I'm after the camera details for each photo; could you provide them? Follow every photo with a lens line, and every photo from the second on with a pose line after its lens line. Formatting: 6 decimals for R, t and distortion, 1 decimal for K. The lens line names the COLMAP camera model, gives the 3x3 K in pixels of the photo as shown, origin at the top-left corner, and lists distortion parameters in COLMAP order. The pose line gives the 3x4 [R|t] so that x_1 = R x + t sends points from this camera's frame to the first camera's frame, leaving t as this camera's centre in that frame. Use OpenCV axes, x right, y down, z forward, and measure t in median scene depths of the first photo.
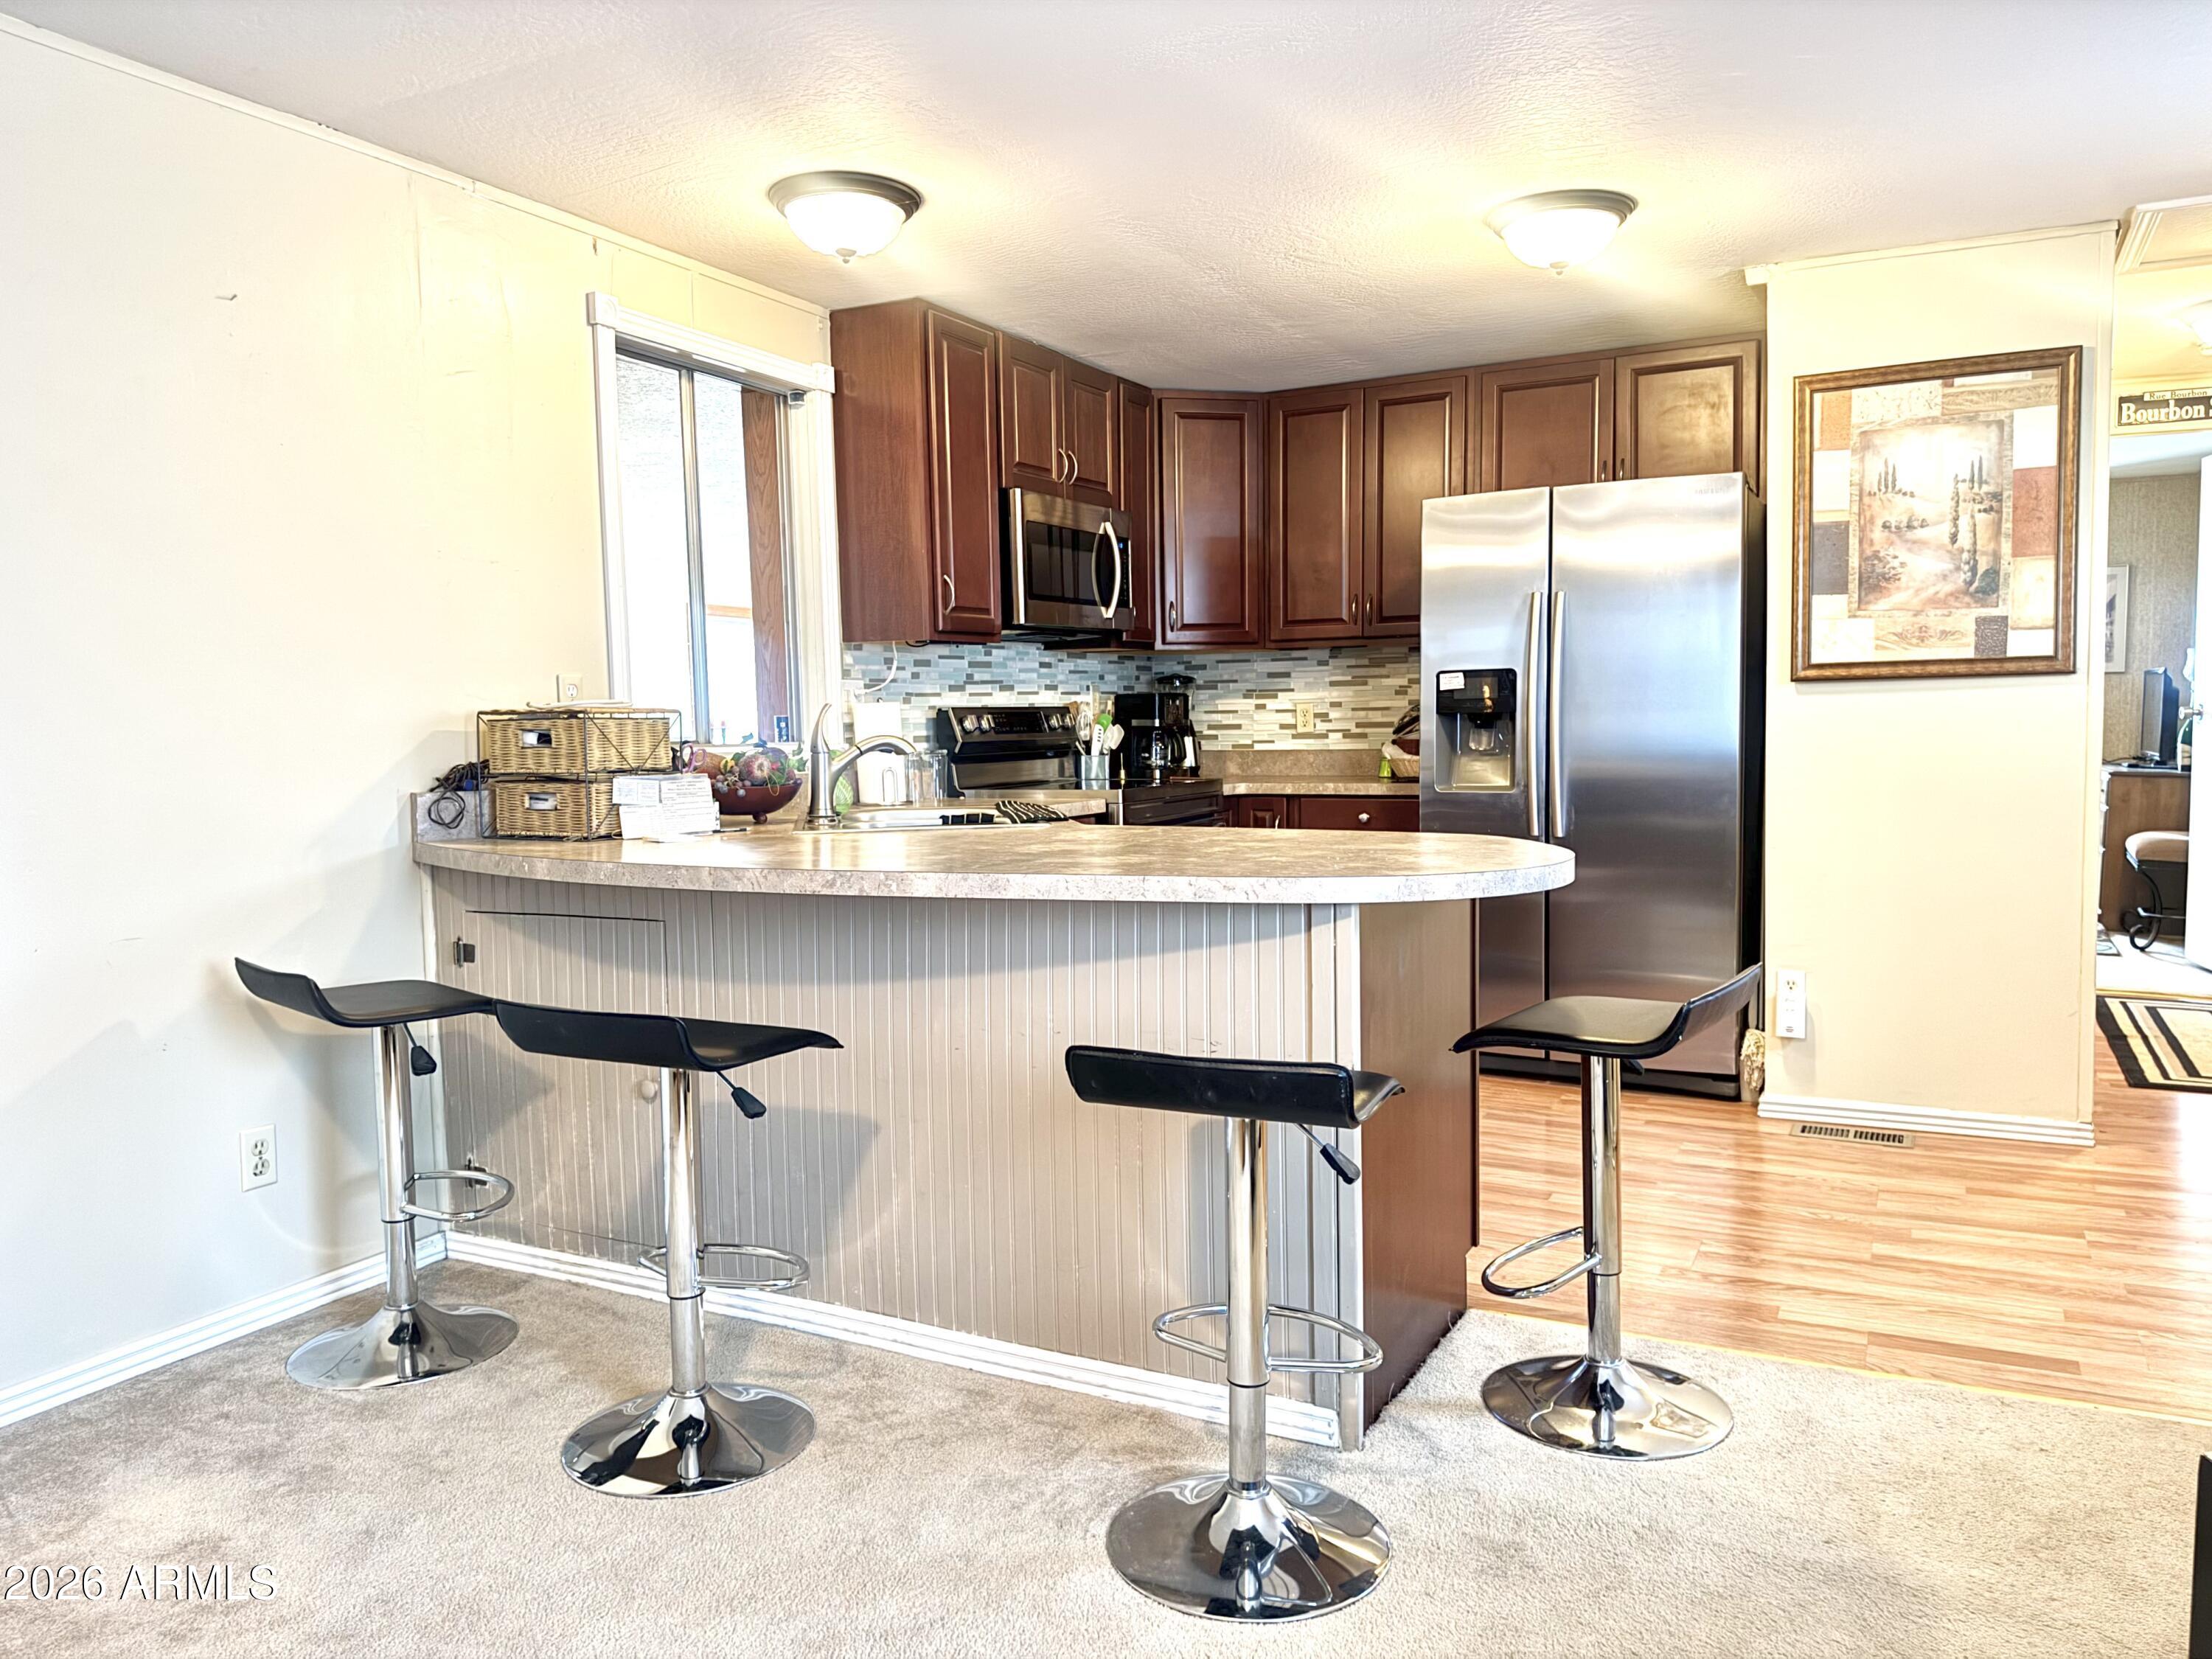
lens RADIAL K [[1540.0, 0, 1106.0], [0, 1540.0, 829.5], [0, 0, 1]] dist [0.097173, -0.129002]
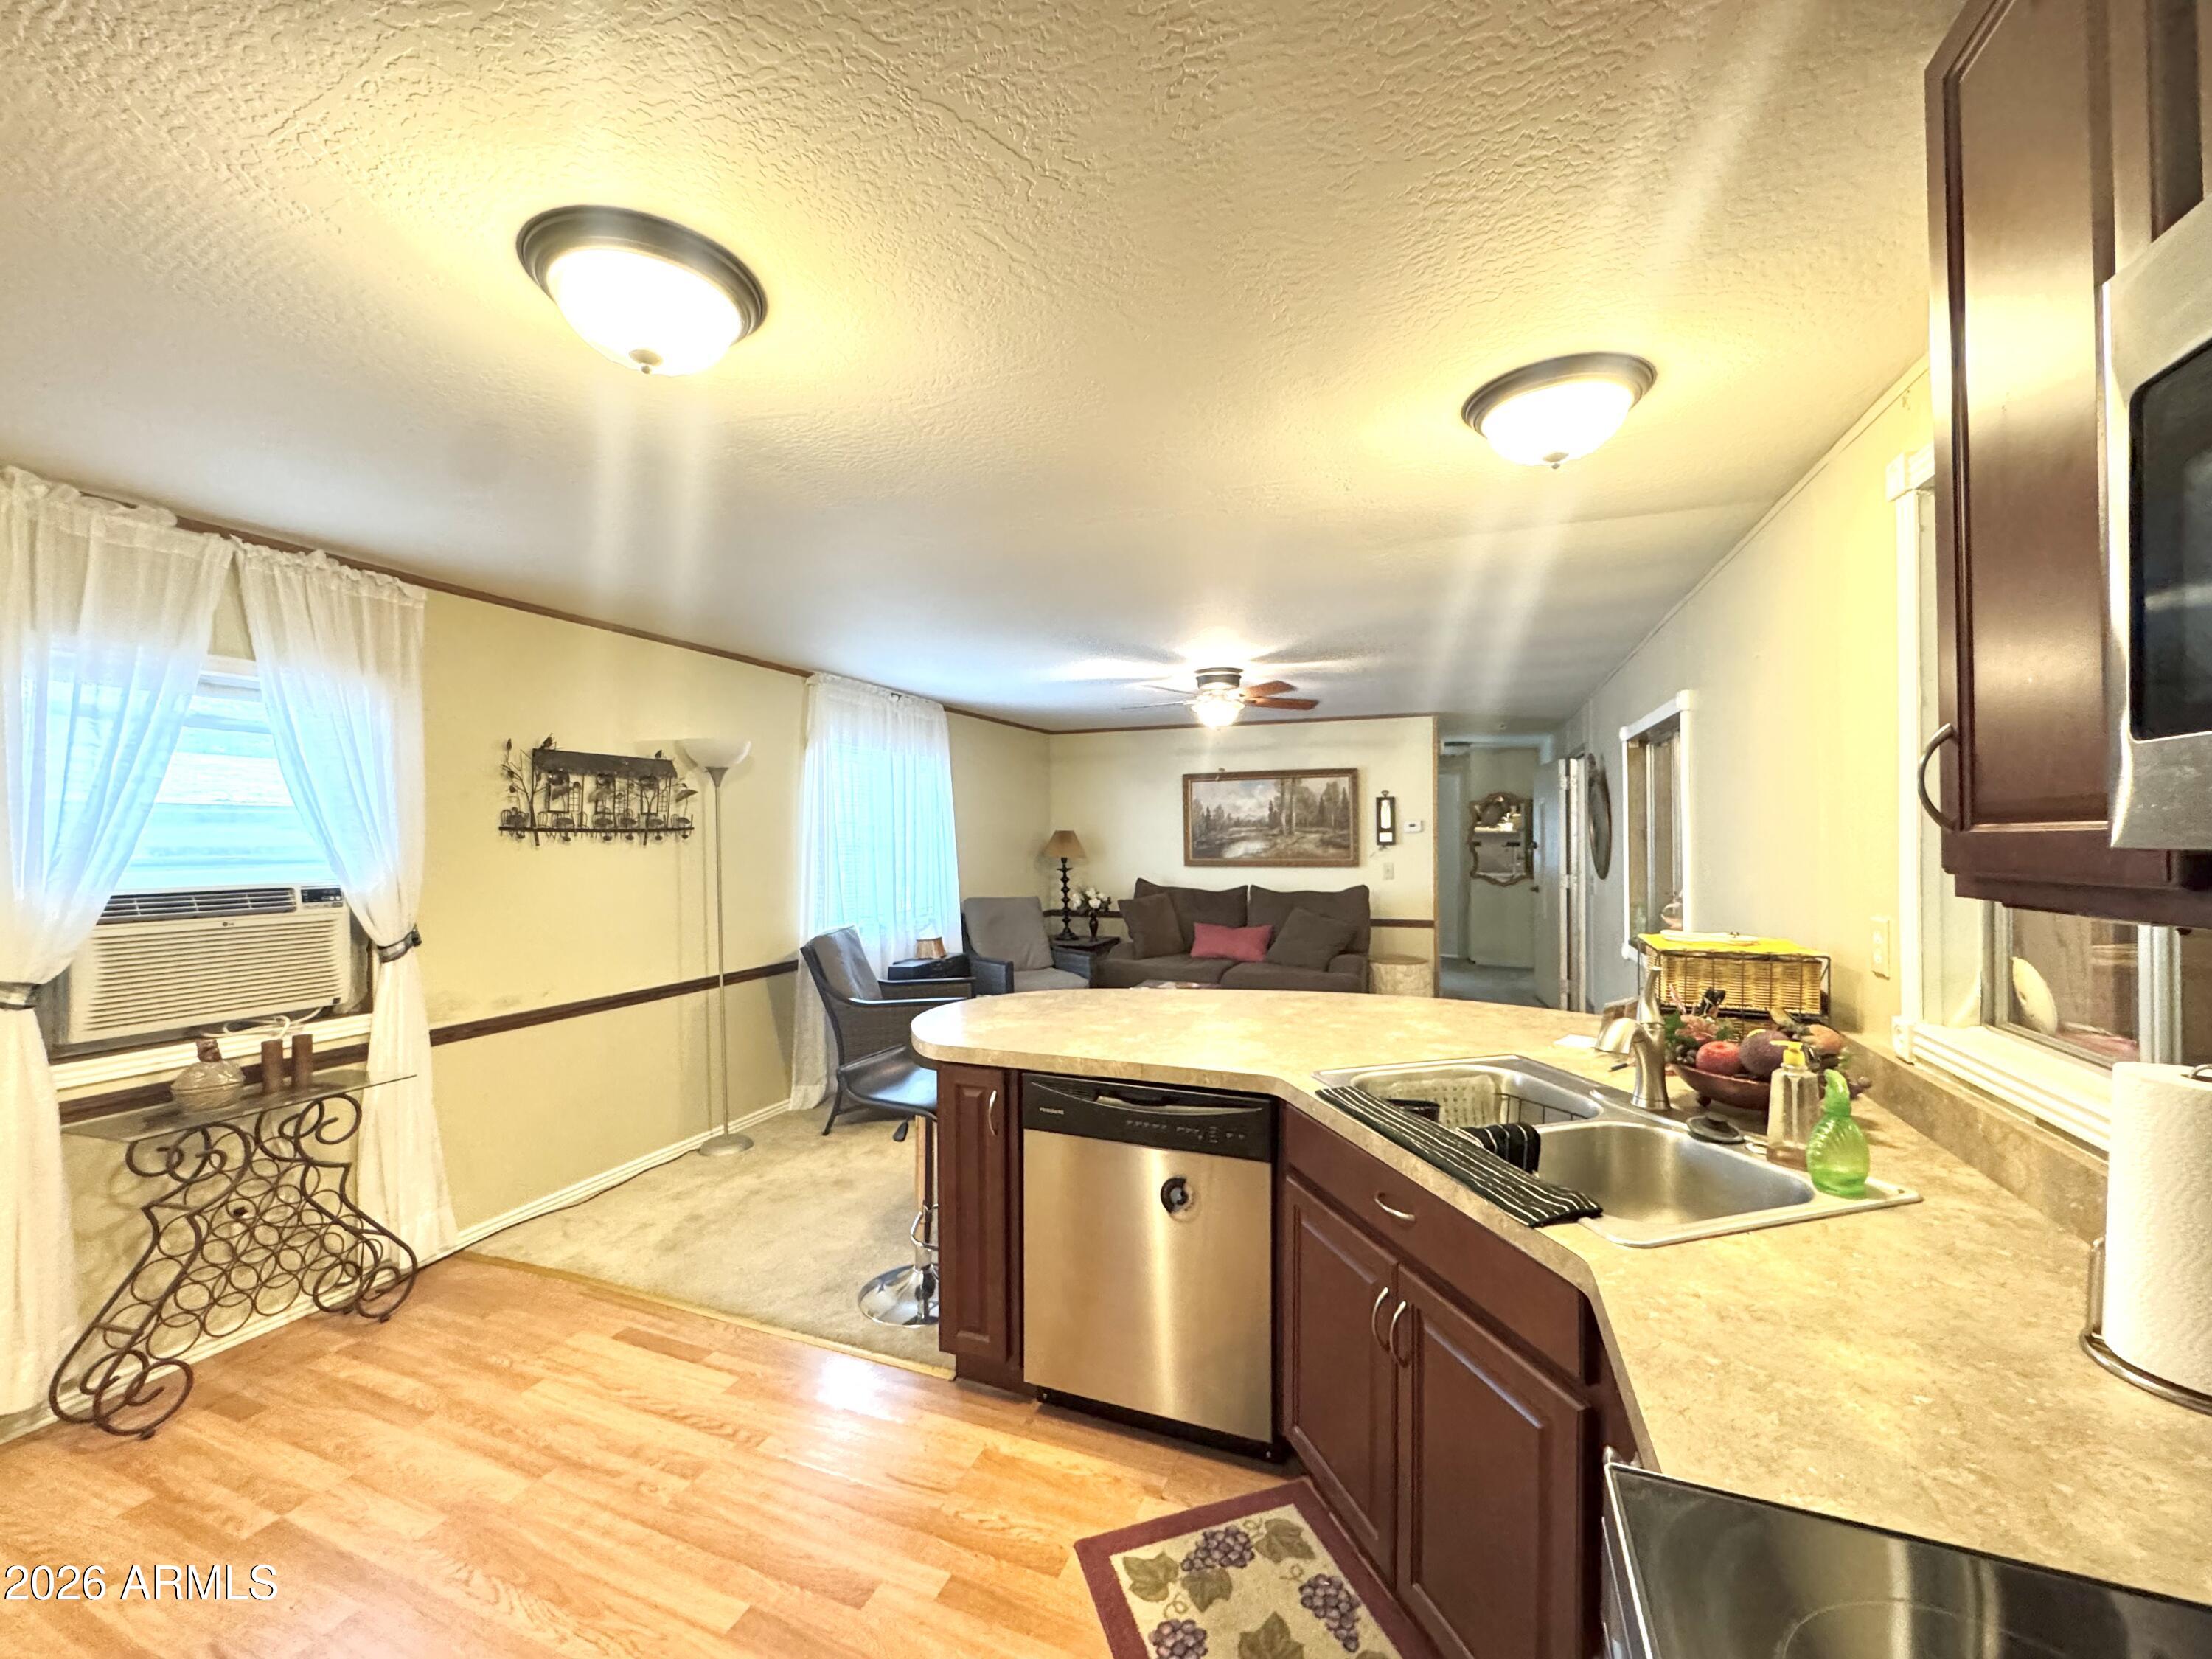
lens RADIAL K [[883.9, 0, 1106.0], [0, 883.9, 829.5], [0, 0, 1]] dist [-0.001158, -0.000008]
pose [[-0.993822, 0.023203, -0.108529, 0.093888], [0.015390, 0.997265, 0.072288, -0.133455], [0.109910, 0.070171, -0.991462, 0.994982]]
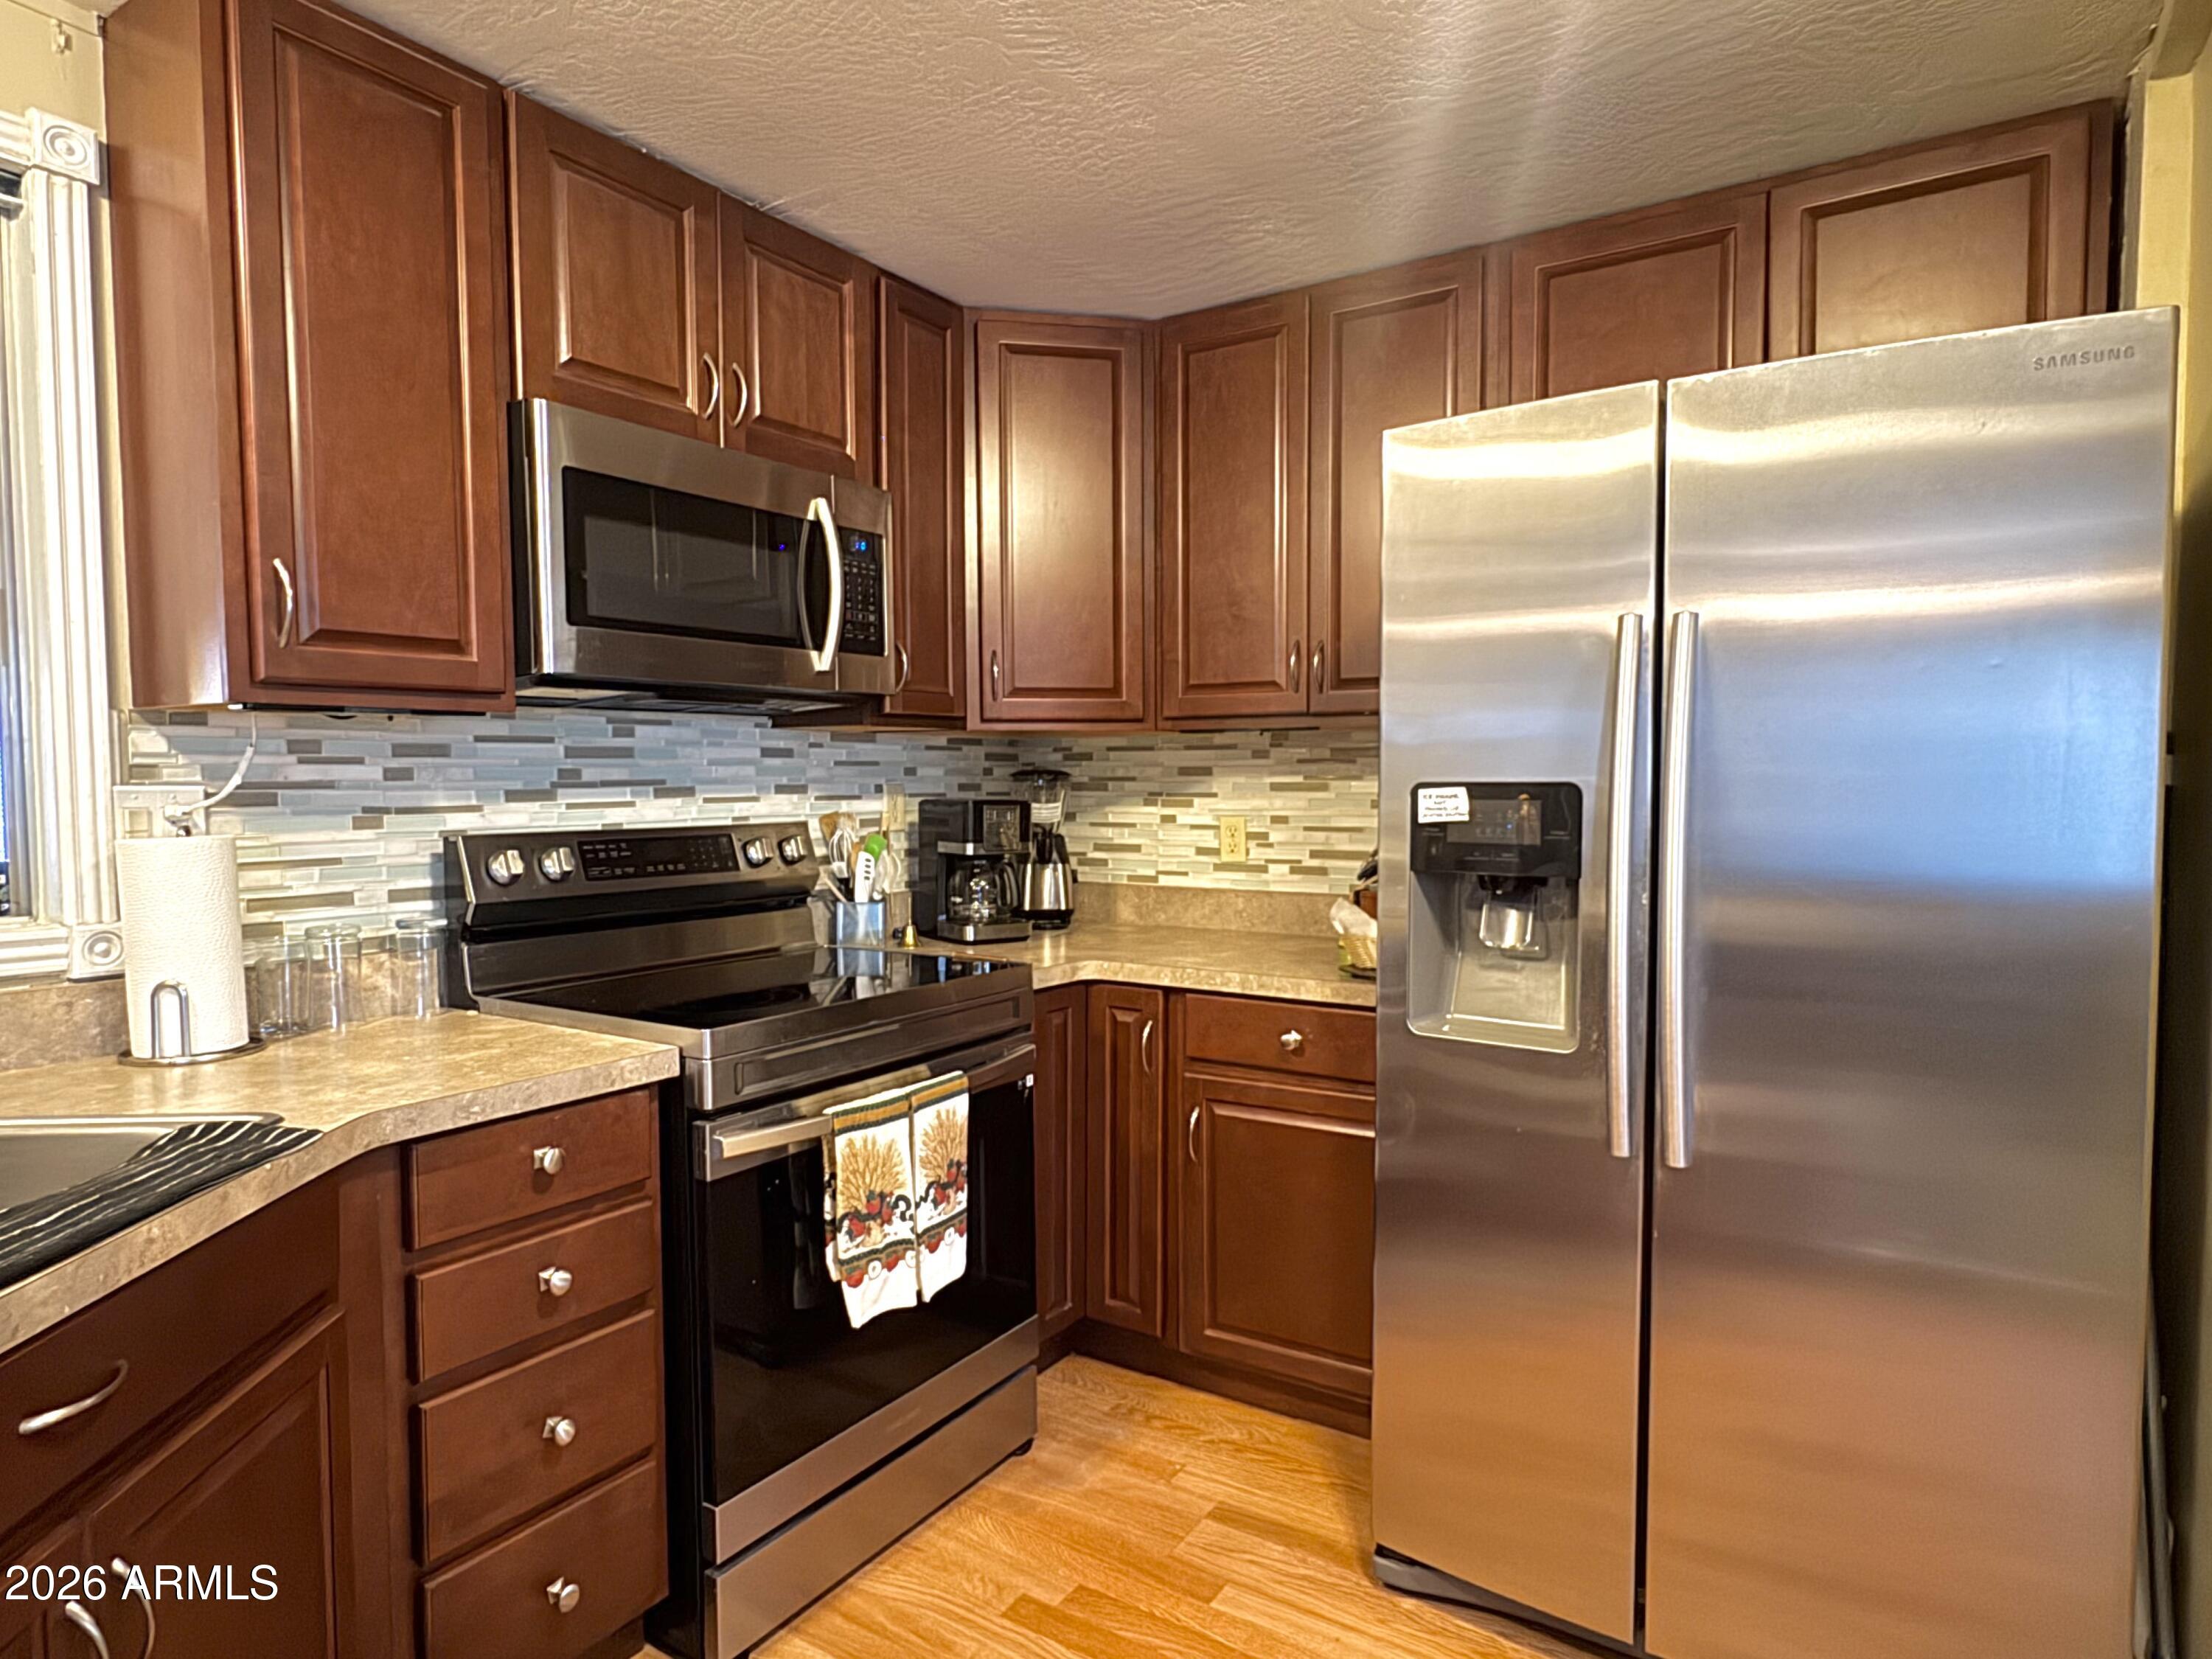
lens RADIAL K [[1268.4, 0, 1106.0], [0, 1268.4, 829.5], [0, 0, 1]] dist [-0.003862, -0.000090]
pose [[0.996386, 0.018653, -0.082869, 0.138113], [-0.021622, 0.999151, -0.035067, -0.065439], [0.082144, 0.036732, 0.995943, 0.546675]]
